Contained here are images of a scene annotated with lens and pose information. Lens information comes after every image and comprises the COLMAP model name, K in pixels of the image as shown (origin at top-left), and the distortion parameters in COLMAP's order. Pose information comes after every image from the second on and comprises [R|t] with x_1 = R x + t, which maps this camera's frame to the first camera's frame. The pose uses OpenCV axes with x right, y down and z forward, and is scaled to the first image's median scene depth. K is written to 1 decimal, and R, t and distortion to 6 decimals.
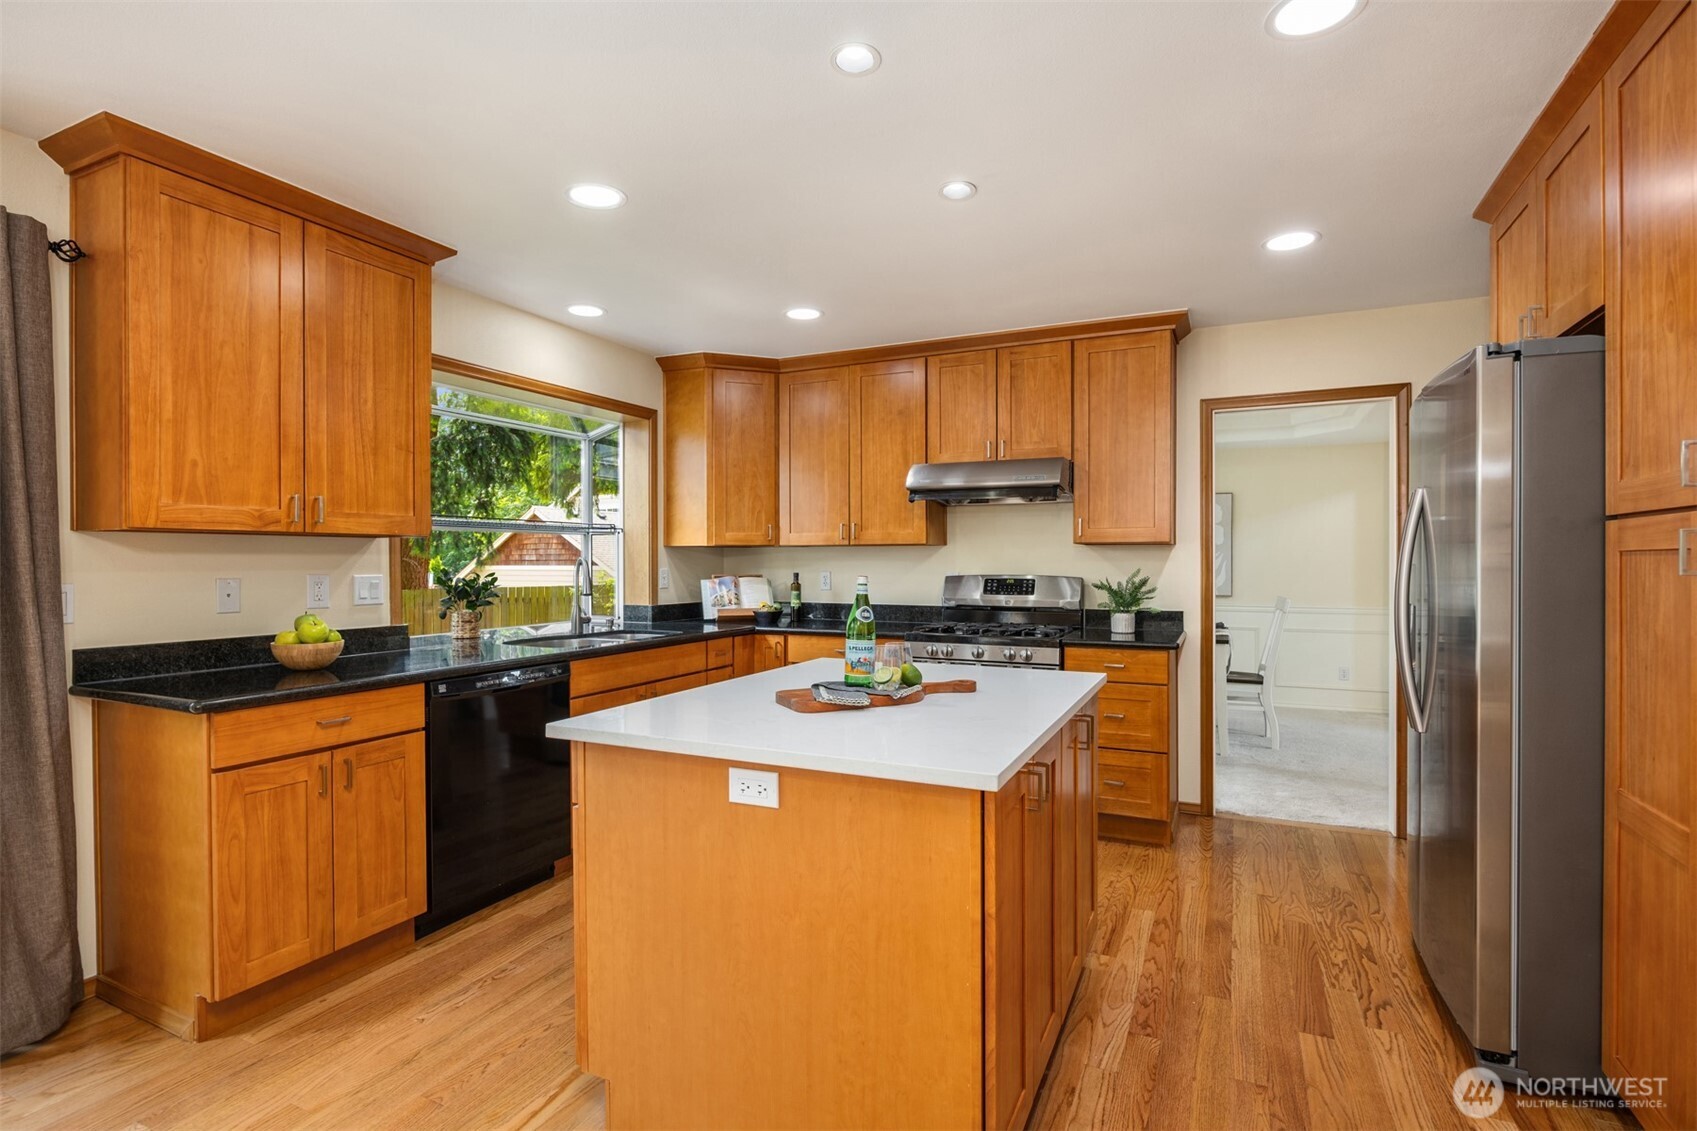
lens RADIAL K [[812.9, 0, 848.5], [0, 812.9, 565.5], [0, 0, 1]] dist [-0.012246, 0.000276]
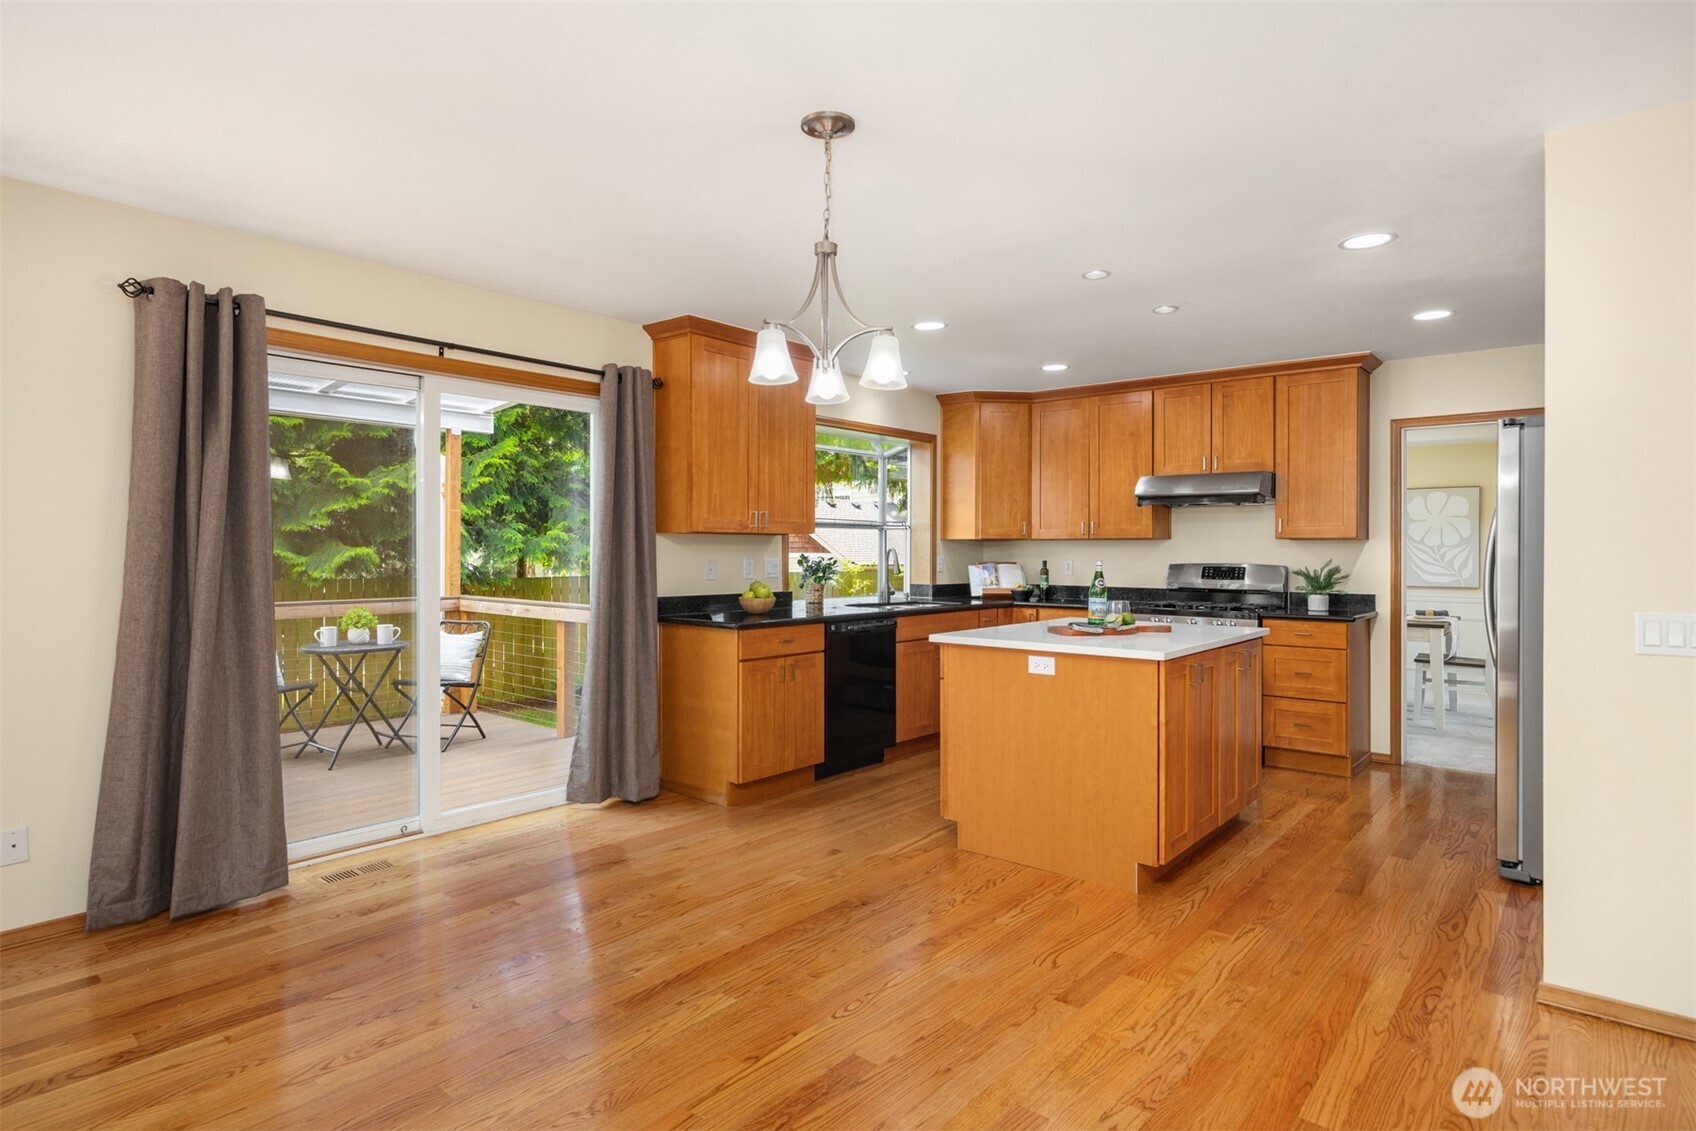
lens RADIAL K [[889.7, 0, 843.6], [0, 889.7, 556.0], [0, 0, 1]] dist [-0.003484, 0.000507]
pose [[0.965455, 0.006264, -0.260496, -0.007298], [-0.006183, 0.999980, 0.001129, 0.002555], [0.260498, 0.000521, 0.965474, -0.486487]]
